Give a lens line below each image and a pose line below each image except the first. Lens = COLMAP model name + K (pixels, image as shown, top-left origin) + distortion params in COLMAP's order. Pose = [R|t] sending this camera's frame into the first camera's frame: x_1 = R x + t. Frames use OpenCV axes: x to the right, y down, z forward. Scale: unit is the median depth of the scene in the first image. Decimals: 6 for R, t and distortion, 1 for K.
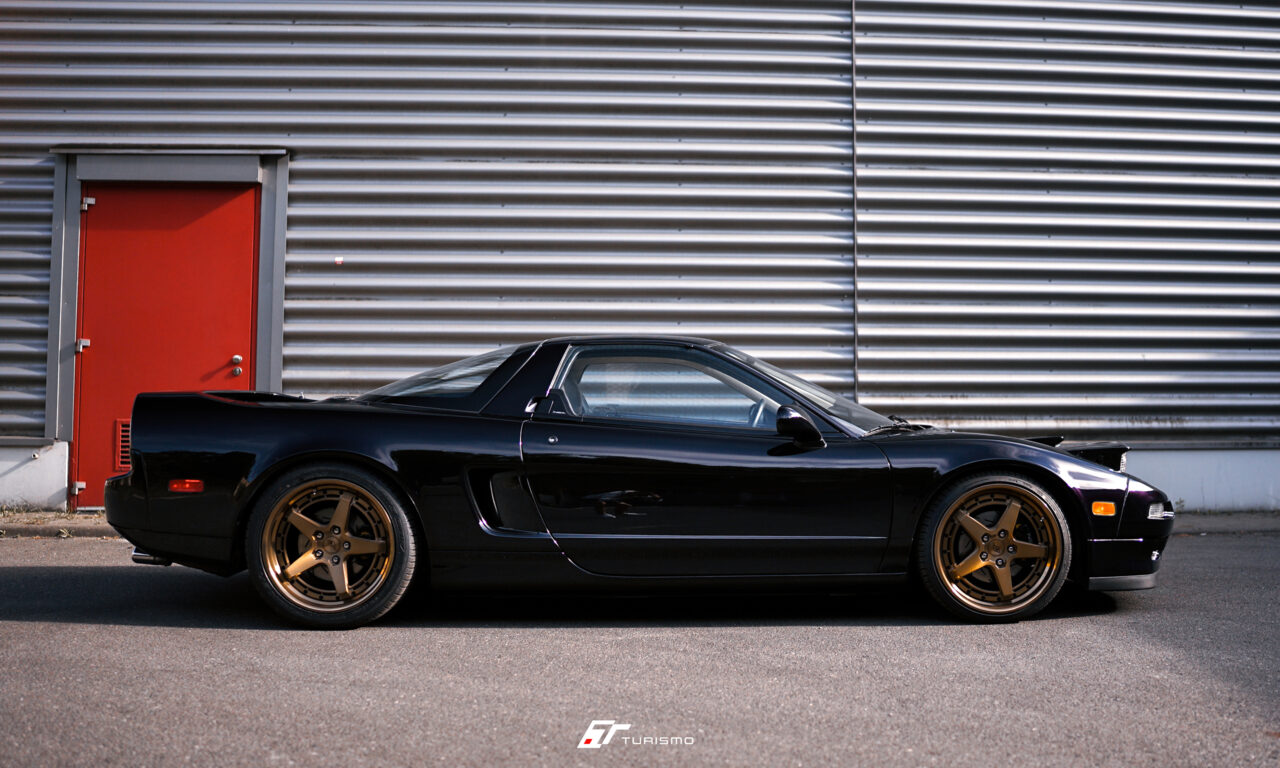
lens RADIAL K [[1308.7, 0, 640.0], [0, 1308.7, 384.0], [0, 0, 1]] dist [-0.226488, 0.315210]
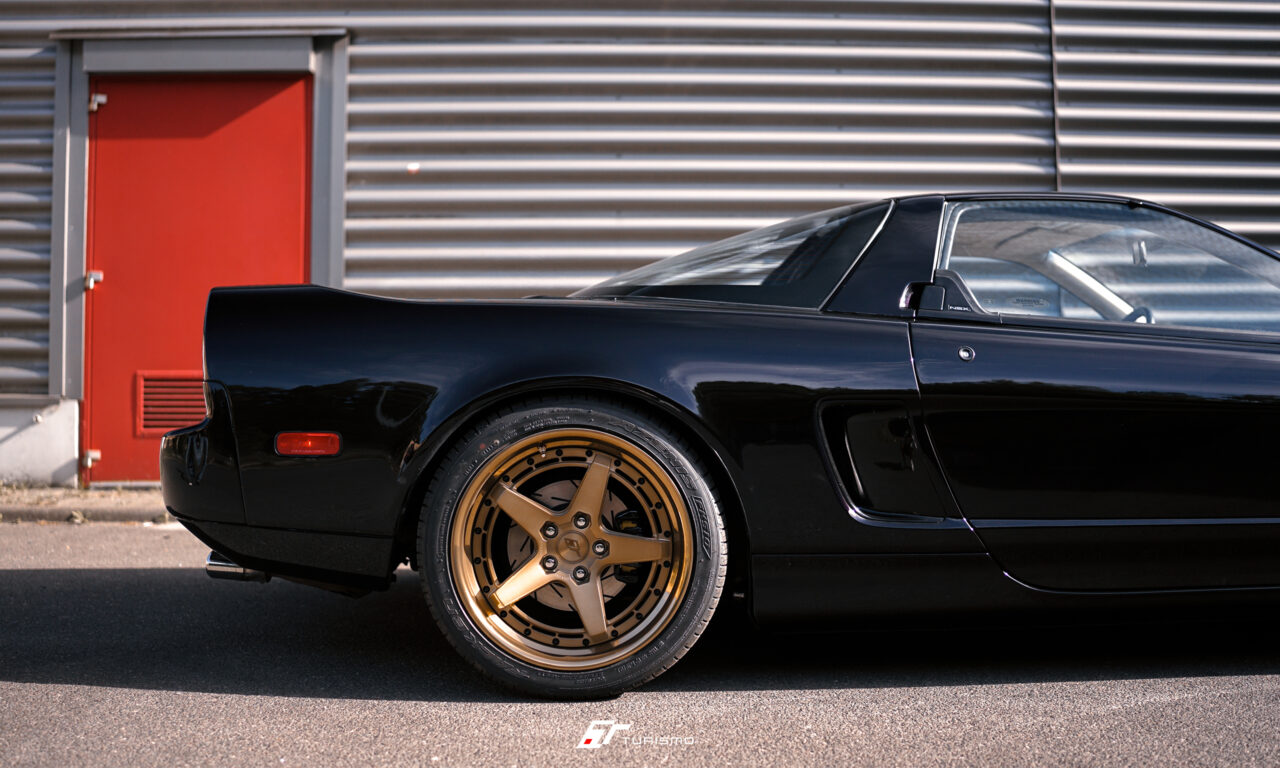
lens RADIAL K [[1436.1, 0, 640.0], [0, 1436.1, 384.0], [0, 0, 1]] dist [-0.253517, 0.385964]
pose [[0.999321, -0.007953, -0.035966, -0.109217], [0.008992, 0.999544, 0.028830, 0.021518], [0.035720, -0.029134, 0.998937, 0.225497]]
